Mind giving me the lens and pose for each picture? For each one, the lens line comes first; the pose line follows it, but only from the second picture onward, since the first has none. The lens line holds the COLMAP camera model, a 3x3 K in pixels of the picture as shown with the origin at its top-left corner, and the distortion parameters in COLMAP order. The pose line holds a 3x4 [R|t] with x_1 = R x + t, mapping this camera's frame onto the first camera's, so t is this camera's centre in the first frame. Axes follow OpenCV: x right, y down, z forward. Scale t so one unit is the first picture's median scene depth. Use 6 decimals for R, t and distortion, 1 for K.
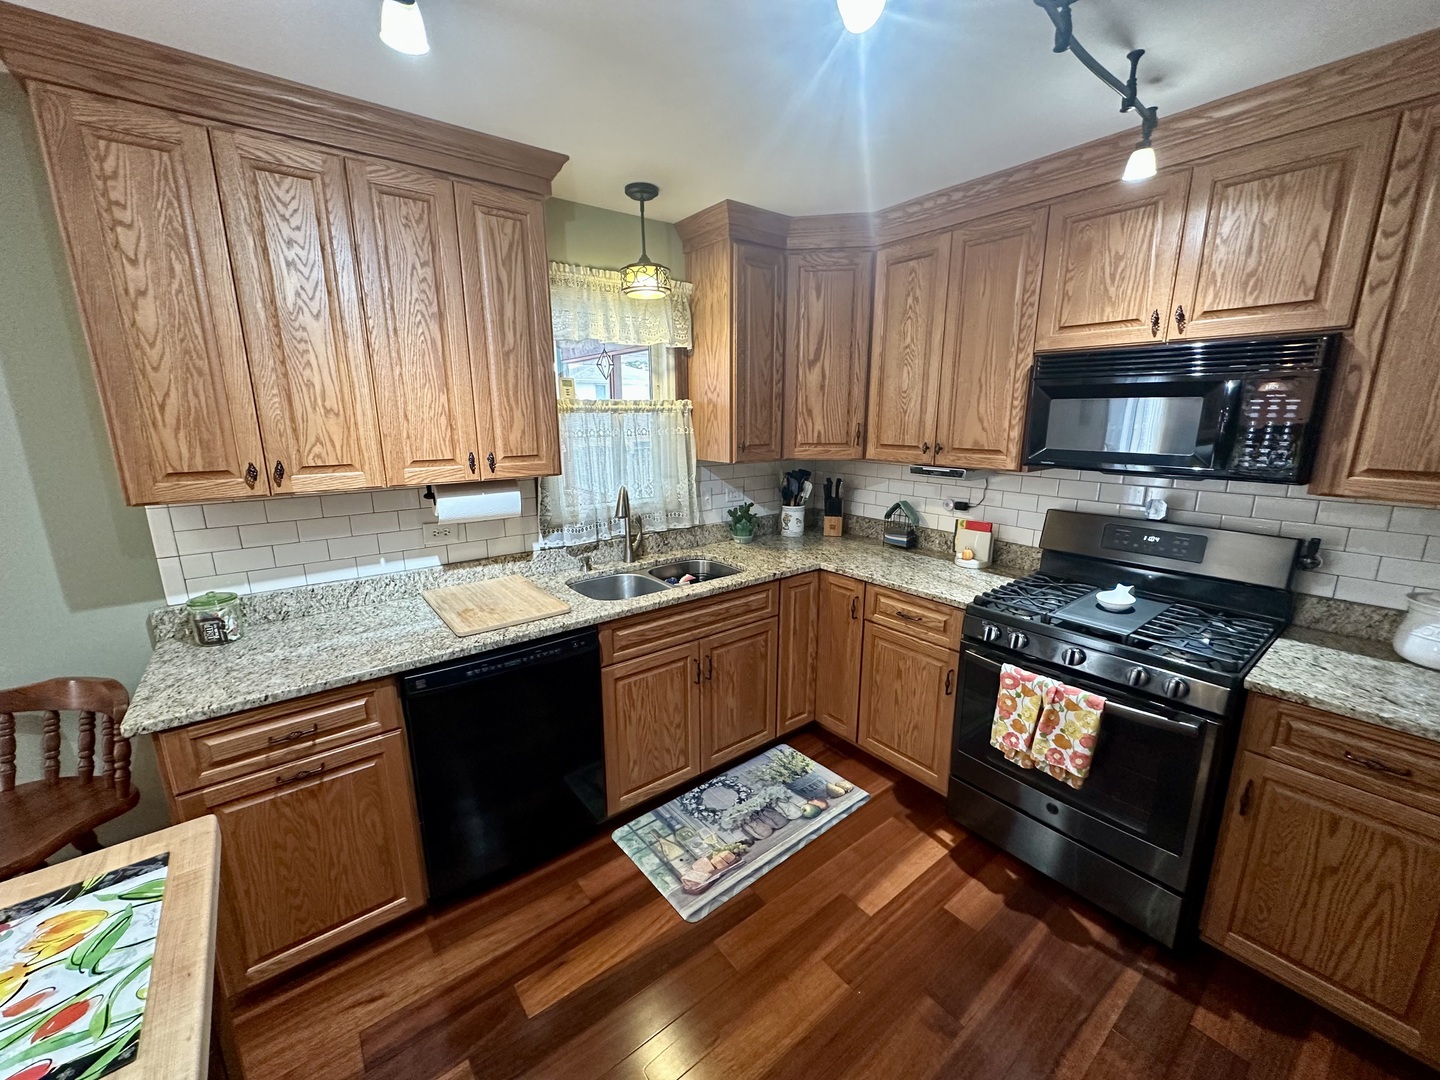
lens RADIAL K [[572.9, 0, 718.0], [0, 572.9, 539.2], [0, 0, 1]] dist [-0.002514, 0.000793]
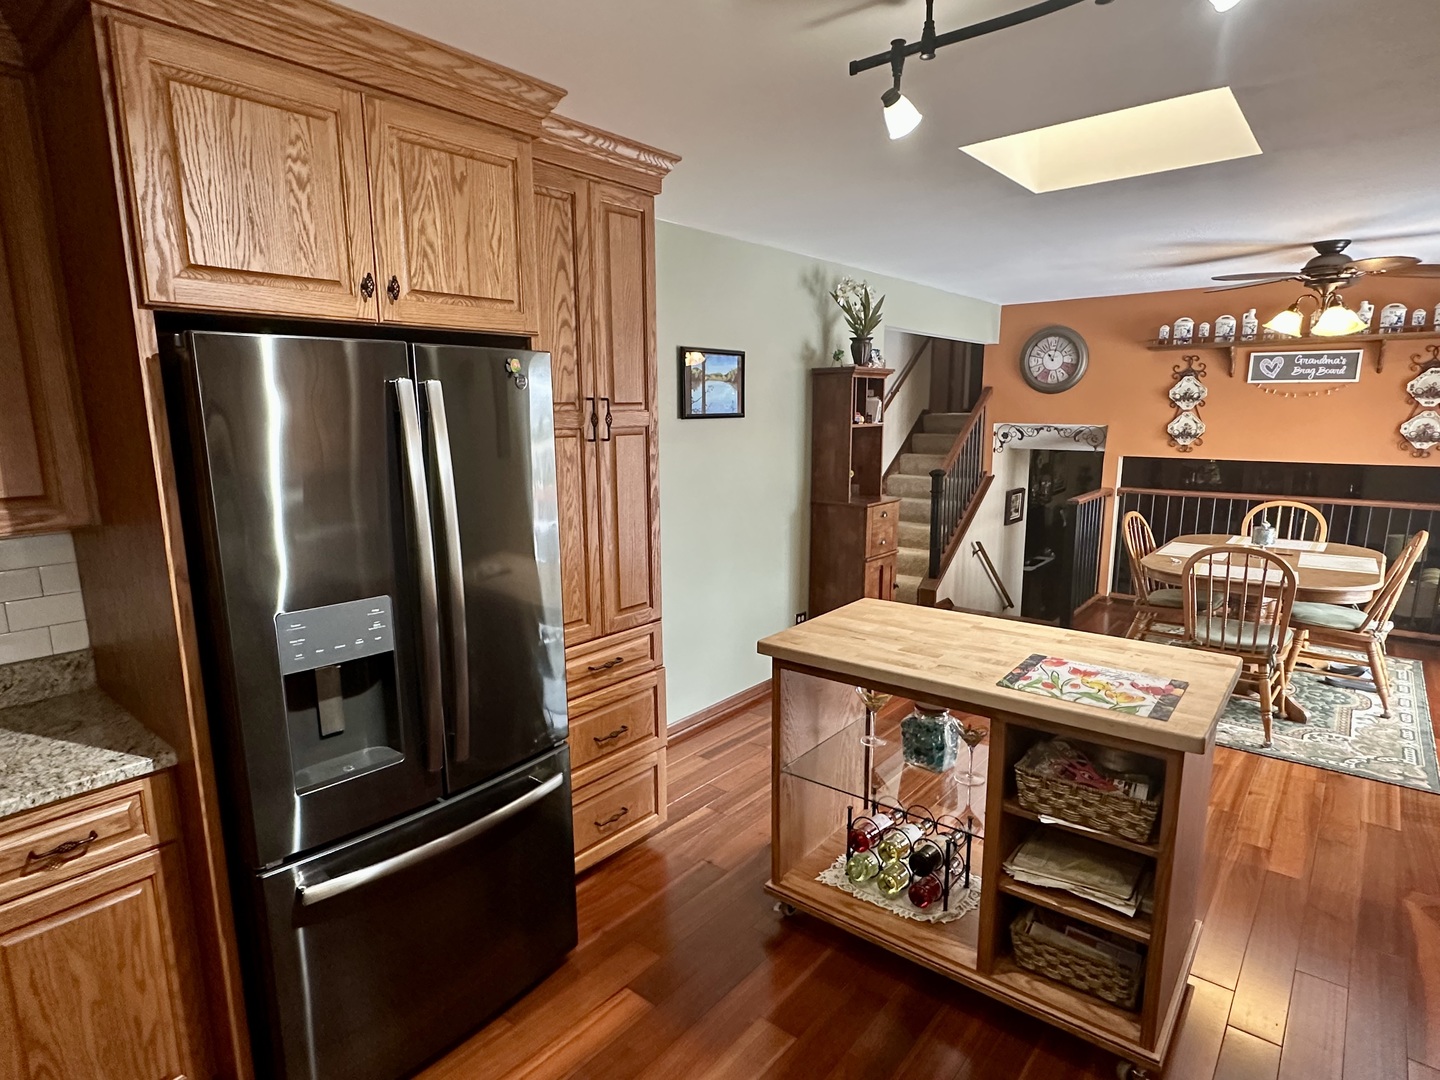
lens RADIAL K [[790.7, 0, 713.2], [0, 790.7, 552.0], [0, 0, 1]] dist [-0.003977, 0.002133]
pose [[-0.977602, 0.050274, -0.204371, 0.261551], [-0.034119, 0.920350, 0.389606, -0.283307], [0.207680, 0.387852, -0.898020, 1.188850]]
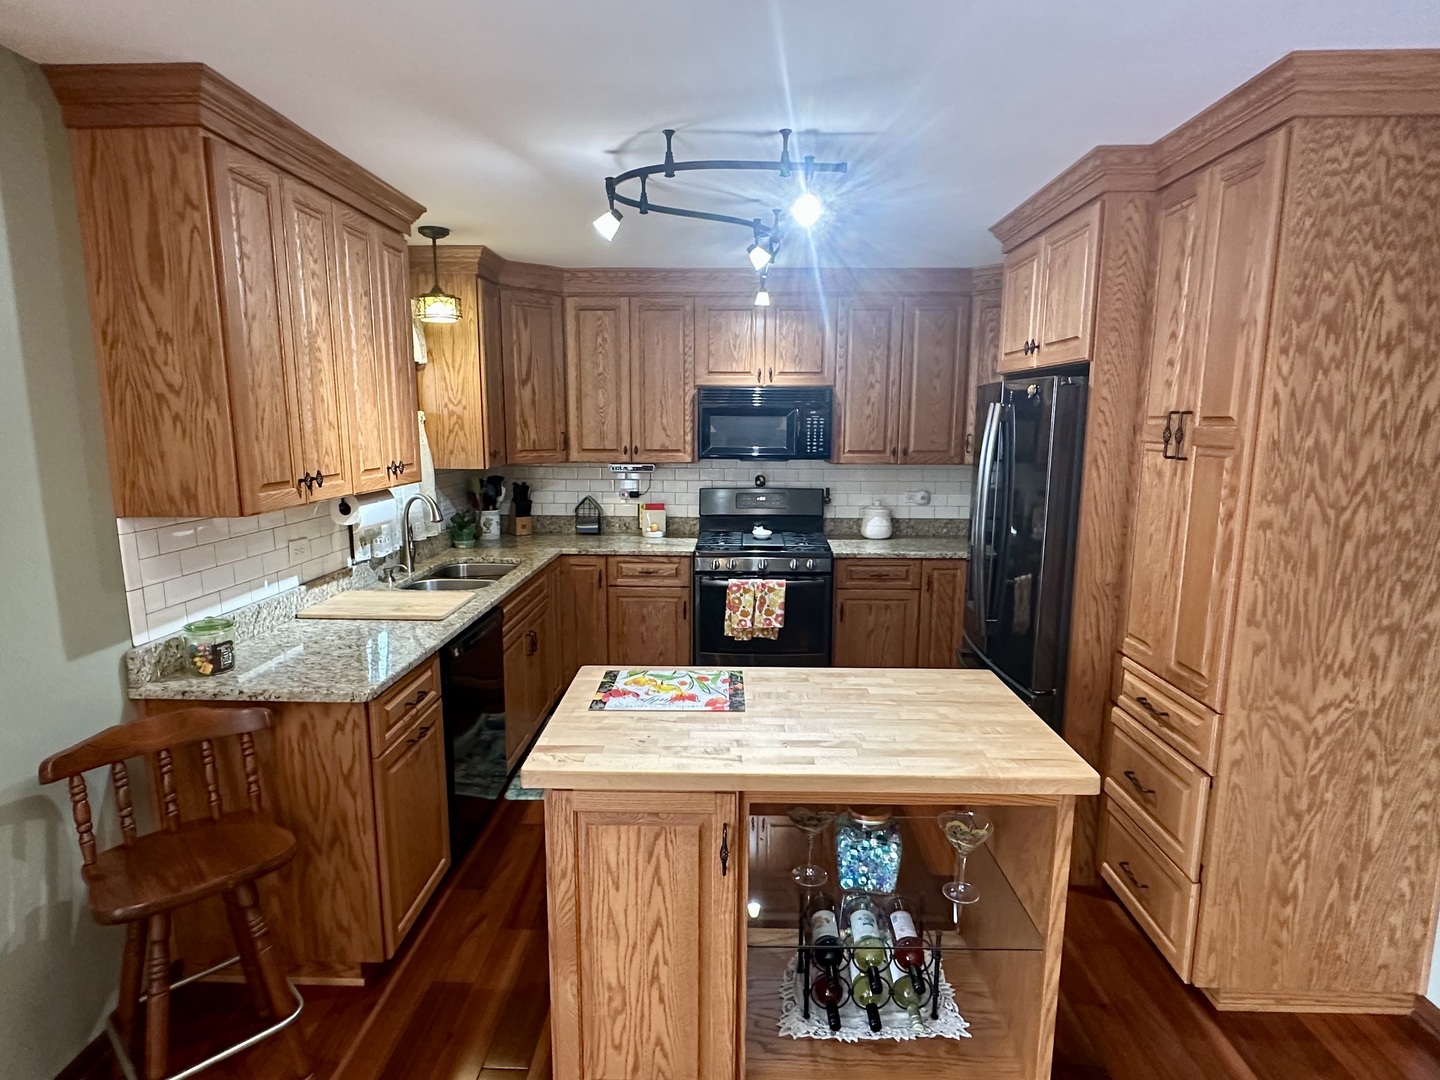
lens RADIAL K [[790.7, 0, 715.6], [0, 790.7, 545.2], [0, 0, 1]] dist [-0.003977, 0.002133]
pose [[0.638342, -0.116750, 0.760847, -1.294847], [0.161786, 0.986701, 0.015670, 0.088750], [-0.752559, 0.113092, 0.648742, -0.454049]]
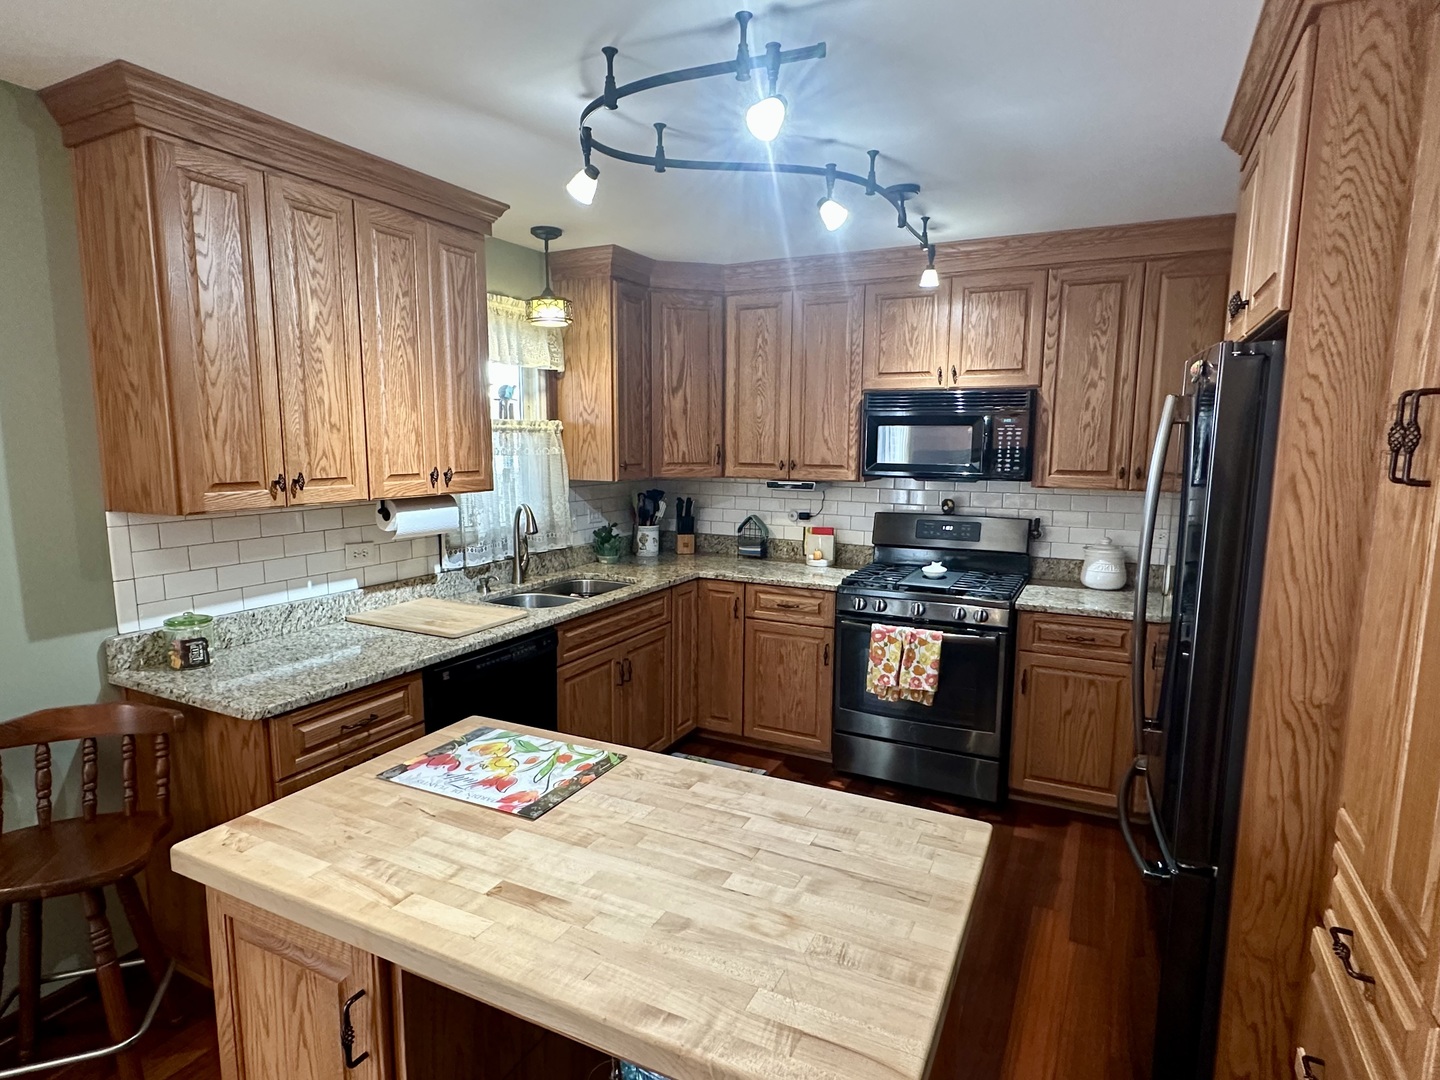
lens RADIAL K [[790.7, 0, 714.8], [0, 790.7, 544.2], [0, 0, 1]] dist [-0.003977, 0.002133]
pose [[0.905863, -0.047480, 0.420902, -0.627714], [0.082906, 0.994352, -0.066261, 0.136131], [-0.415378, 0.094919, 0.904683, -0.545181]]
